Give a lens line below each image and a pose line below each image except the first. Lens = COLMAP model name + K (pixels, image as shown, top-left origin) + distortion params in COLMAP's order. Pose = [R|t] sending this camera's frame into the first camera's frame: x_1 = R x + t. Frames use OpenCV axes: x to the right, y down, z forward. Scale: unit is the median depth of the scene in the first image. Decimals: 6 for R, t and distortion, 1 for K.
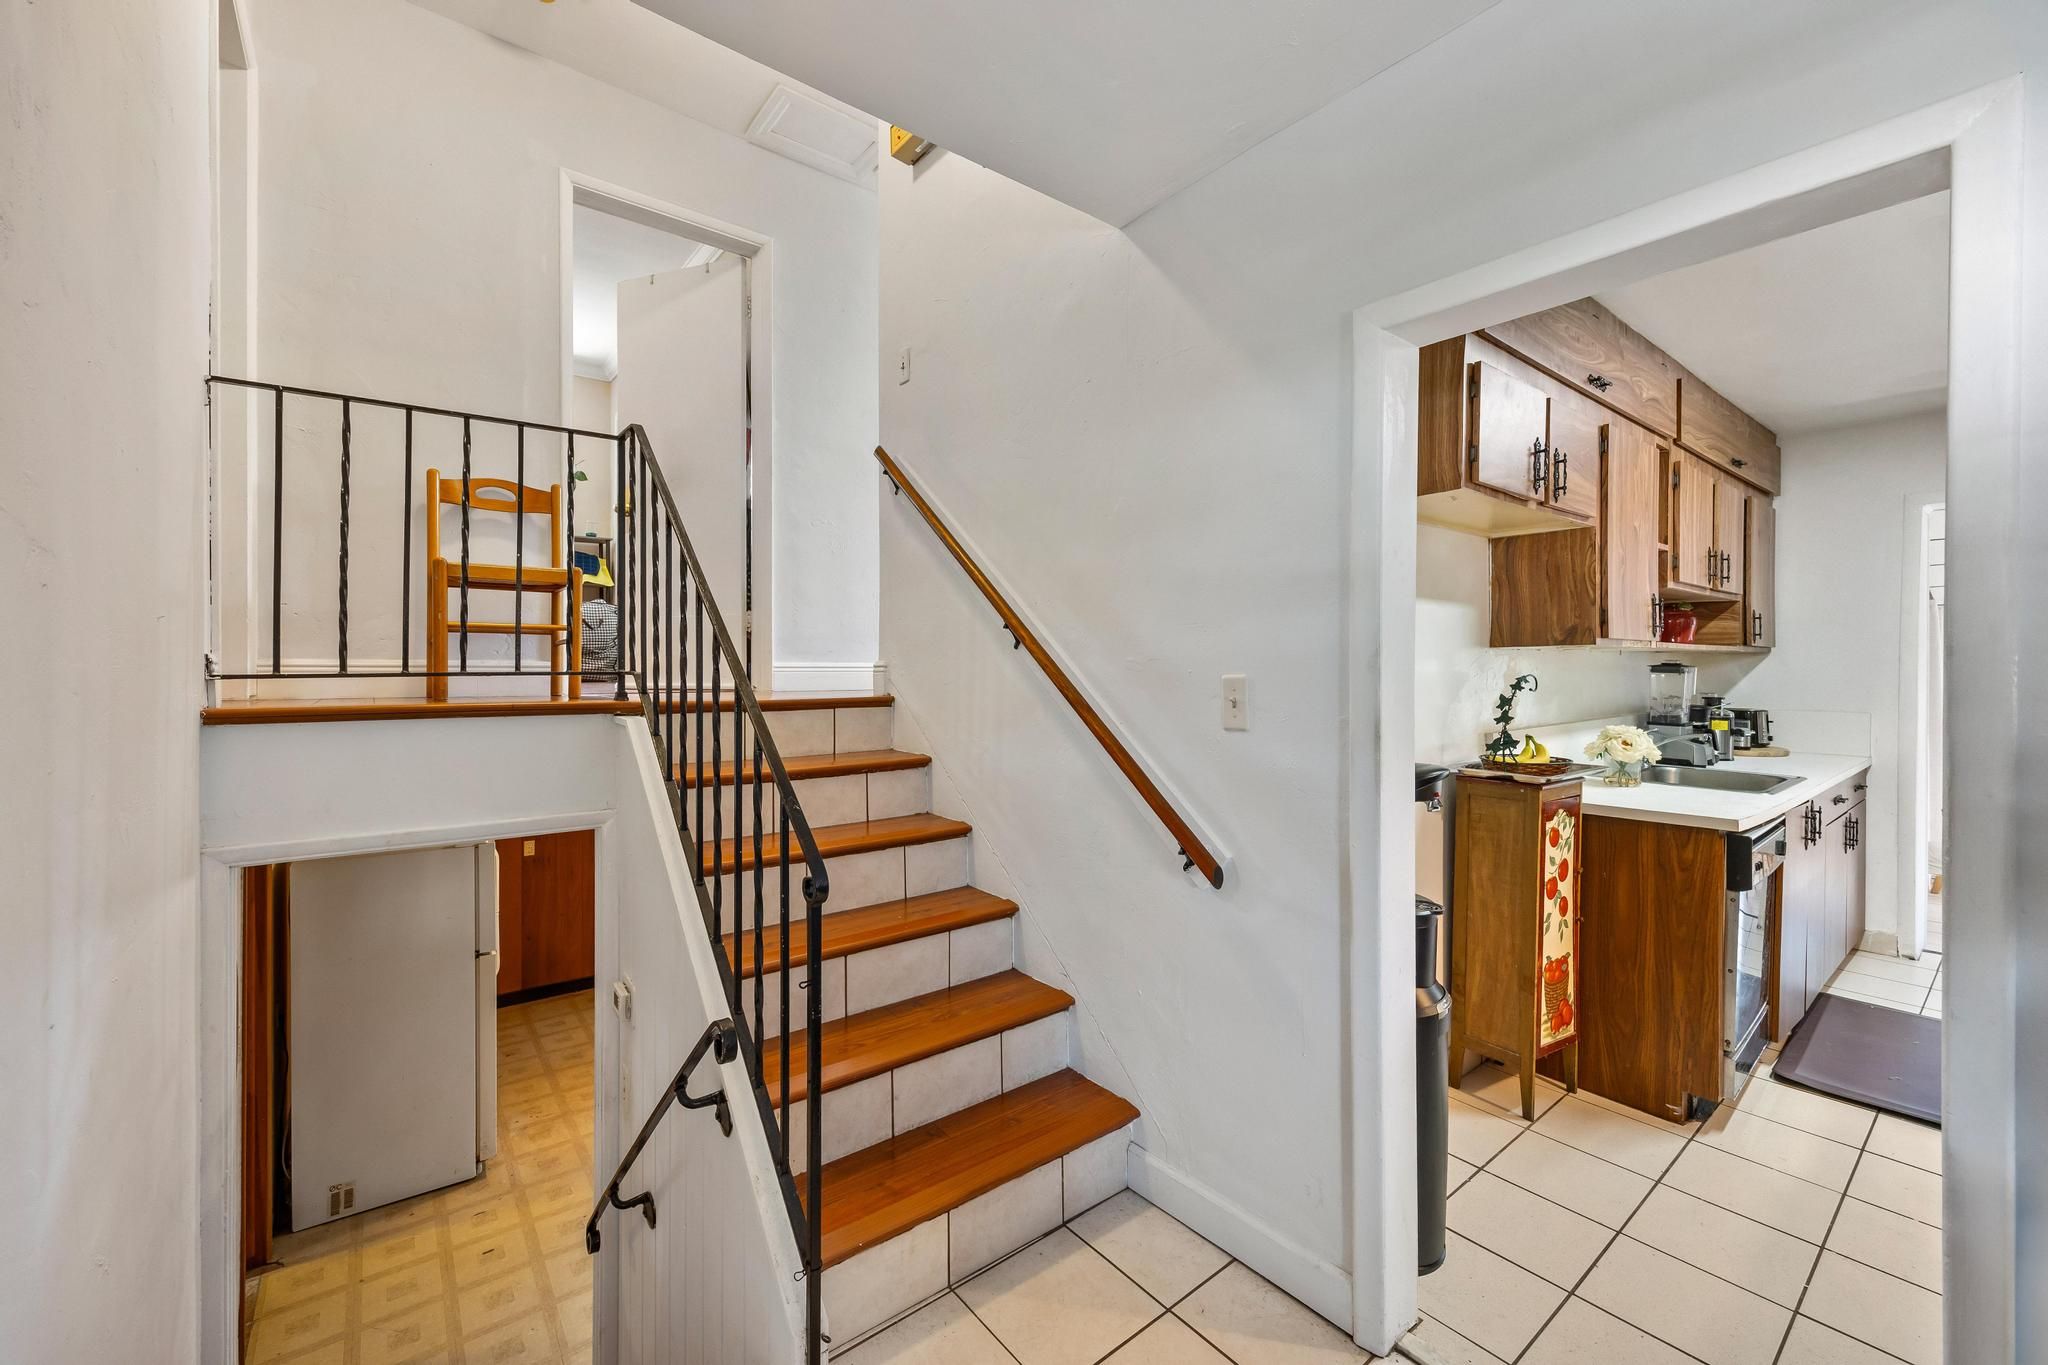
lens RADIAL K [[788.0, 0, 986.7], [0, 788.0, 676.3], [0, 0, 1]] dist [-0.000415, -0.000266]
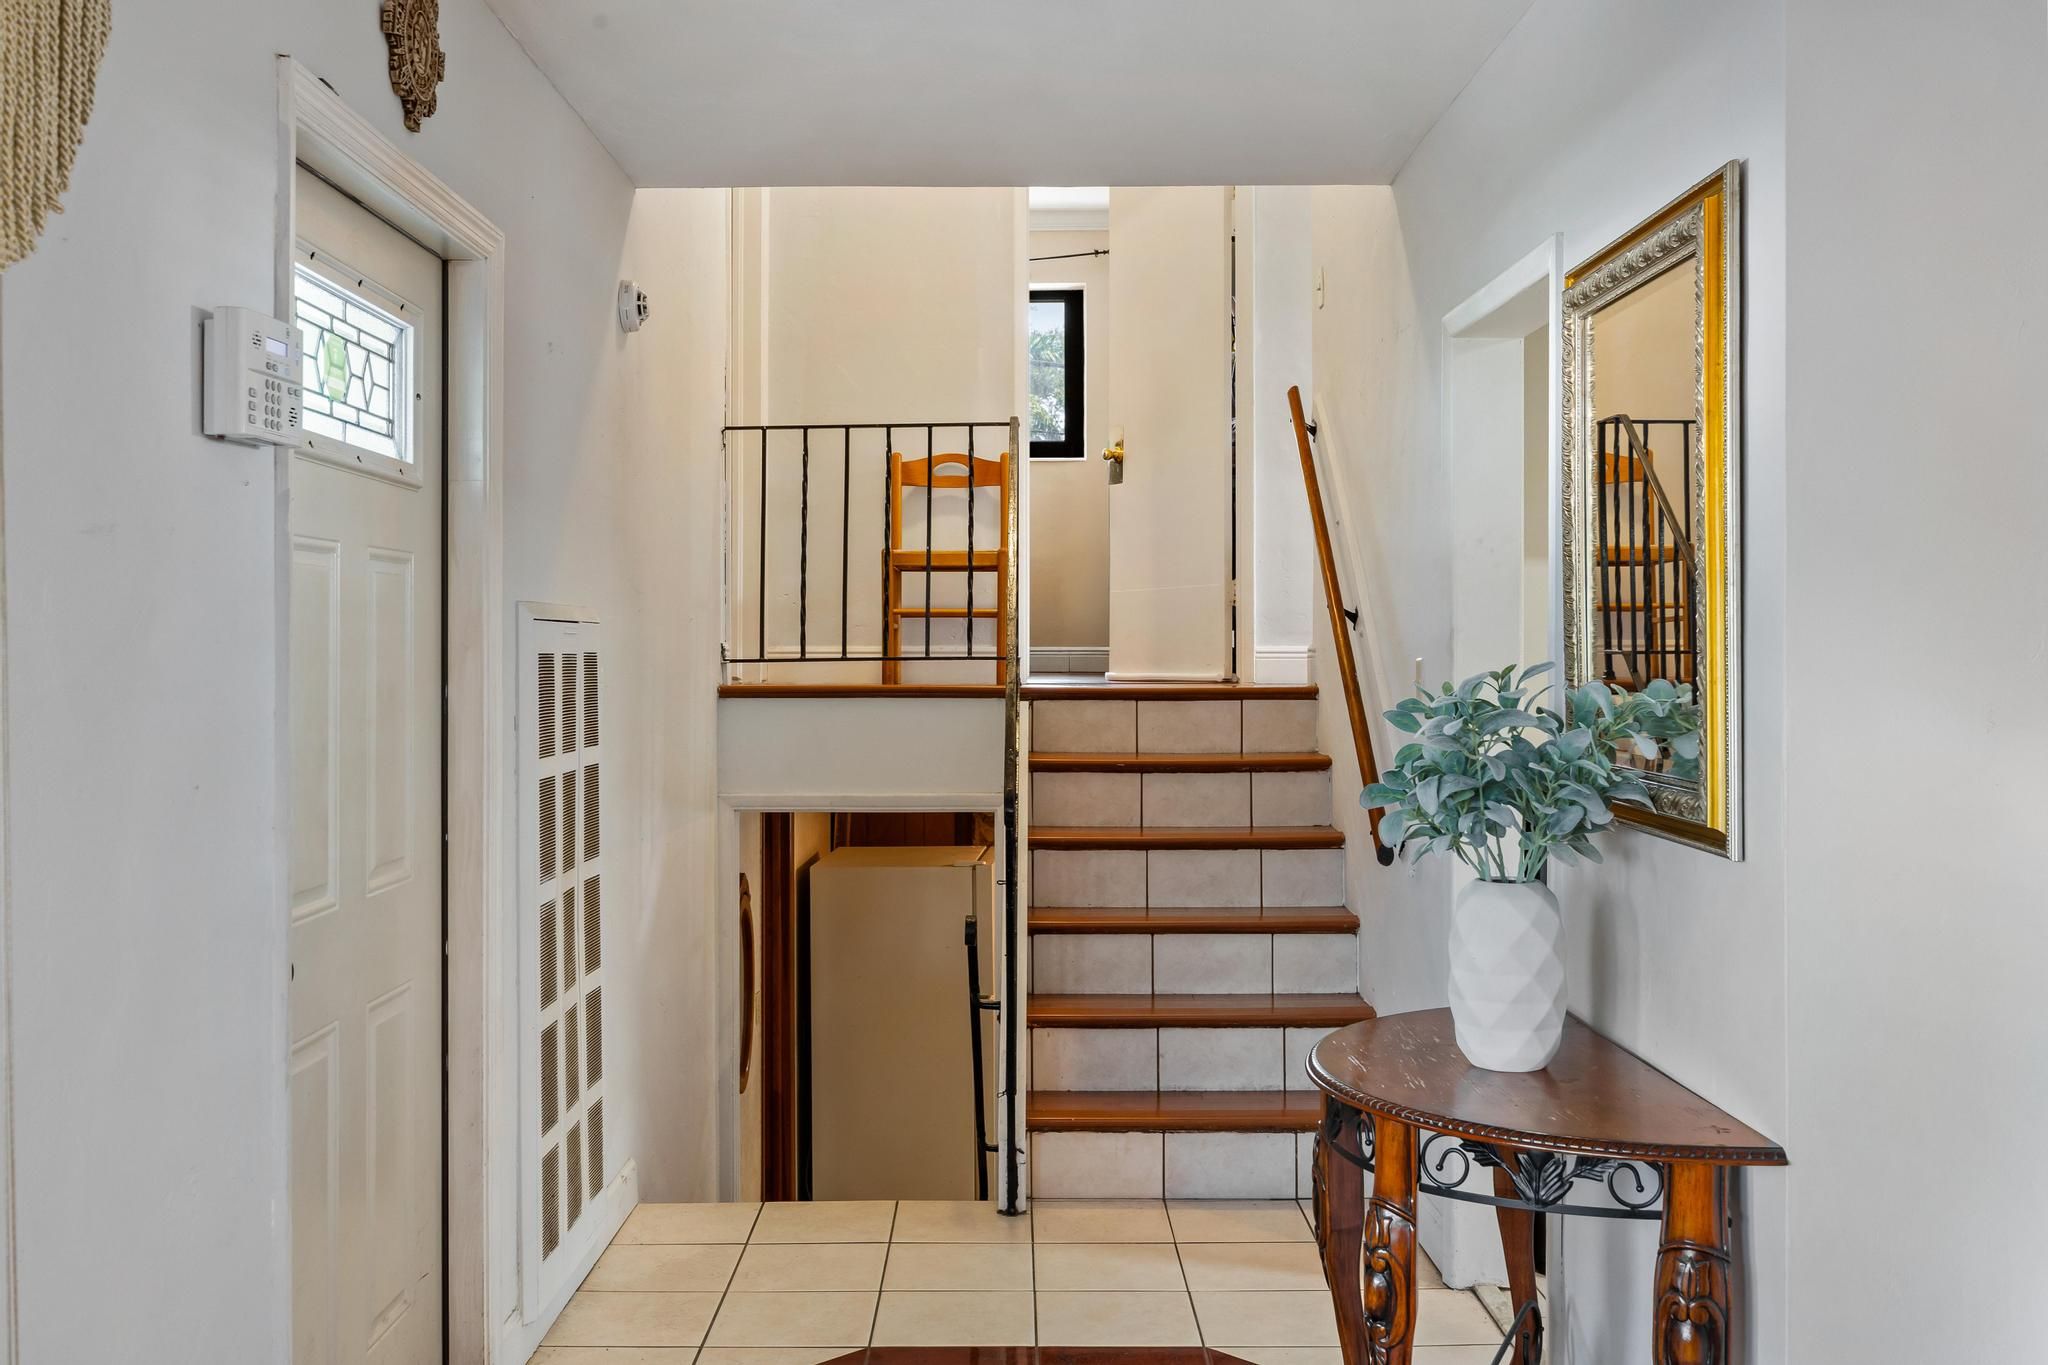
lens RADIAL K [[2050.0, 0, 1026.4], [0, 2050.0, 680.7], [0, 0, 1]] dist [0.011319, 0.000000]
pose [[0.774958, 0.005276, -0.631991, 1.089887], [-0.004104, 0.999986, 0.003316, 0.014521], [0.632000, 0.000023, 0.774968, -0.924253]]
